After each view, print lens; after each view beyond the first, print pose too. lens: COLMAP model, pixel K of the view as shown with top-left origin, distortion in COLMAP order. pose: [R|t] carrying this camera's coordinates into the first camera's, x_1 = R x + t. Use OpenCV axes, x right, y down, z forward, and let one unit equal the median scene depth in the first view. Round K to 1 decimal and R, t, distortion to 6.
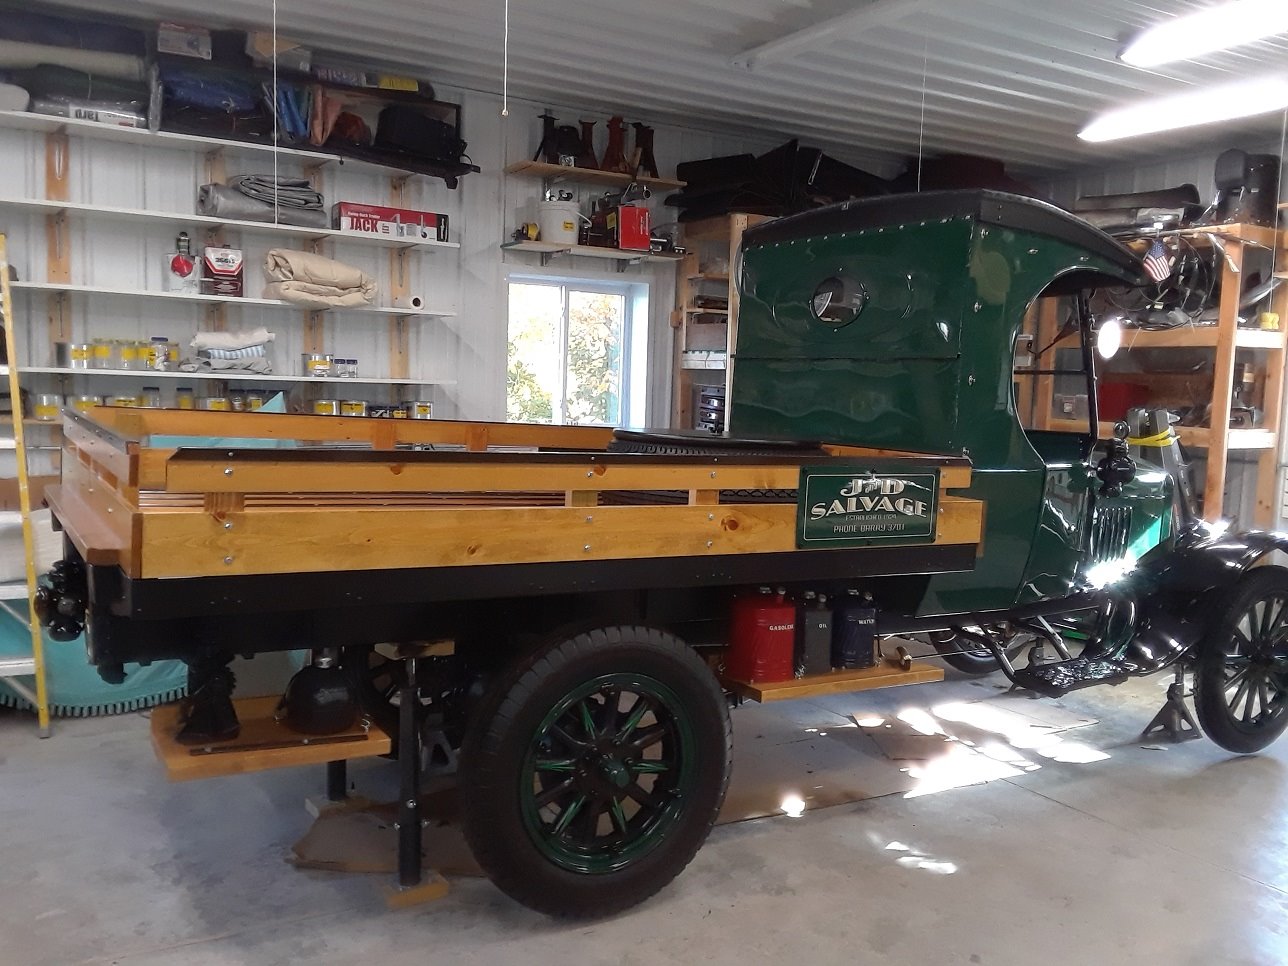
lens RADIAL K [[1121.6, 0, 642.8], [0, 1121.6, 486.0], [0, 0, 1]] dist [0.058843, -0.038564]
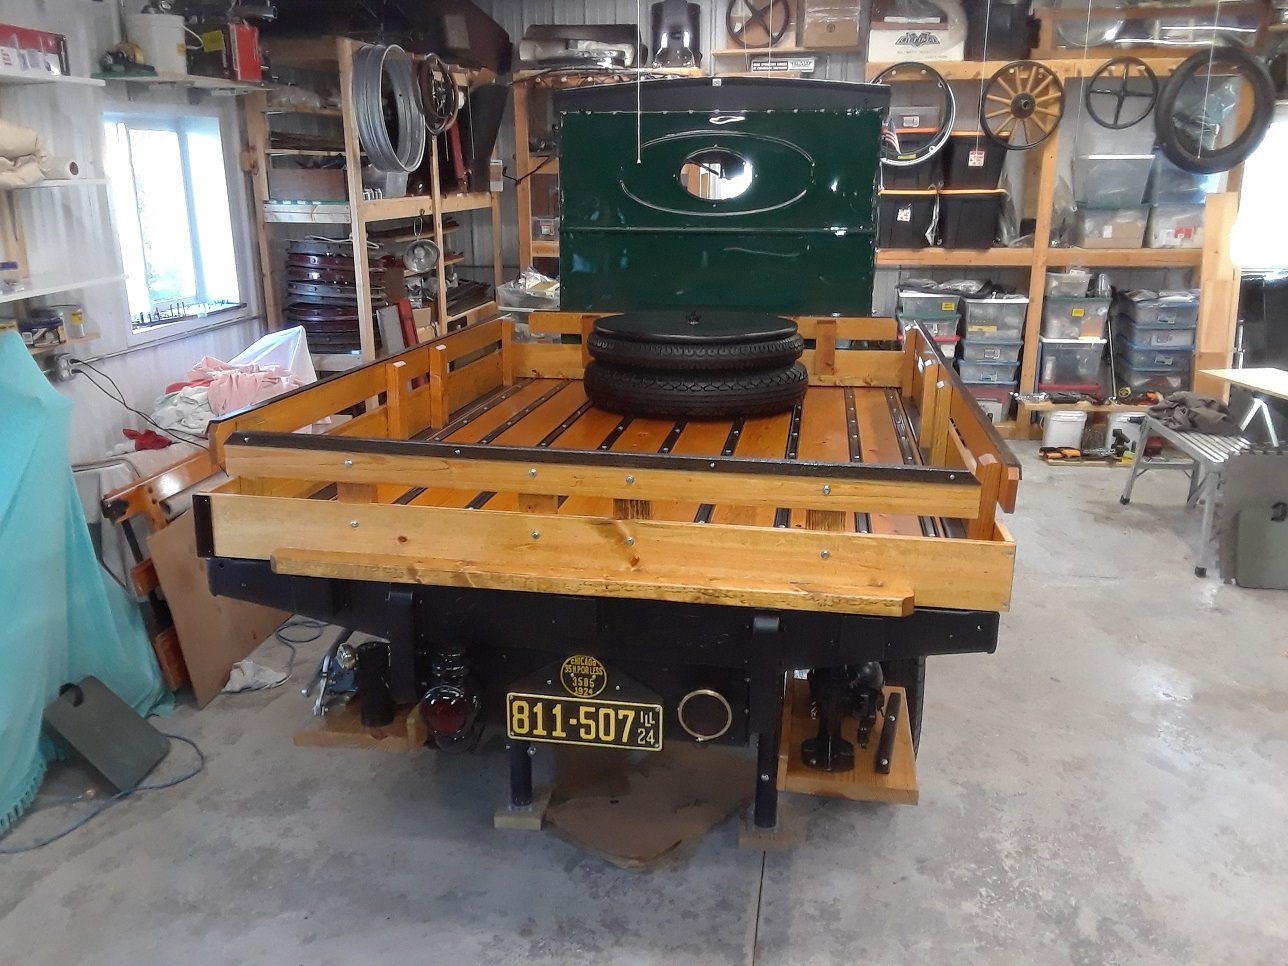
lens RADIAL K [[1121.6, 0, 644.5], [0, 1121.6, 485.6], [0, 0, 1]] dist [0.058843, -0.038564]
pose [[0.639896, -0.248653, 0.727121, -0.535846], [0.089925, 0.963932, 0.250497, -0.120030], [-0.763182, -0.094906, 0.639176, 0.260138]]
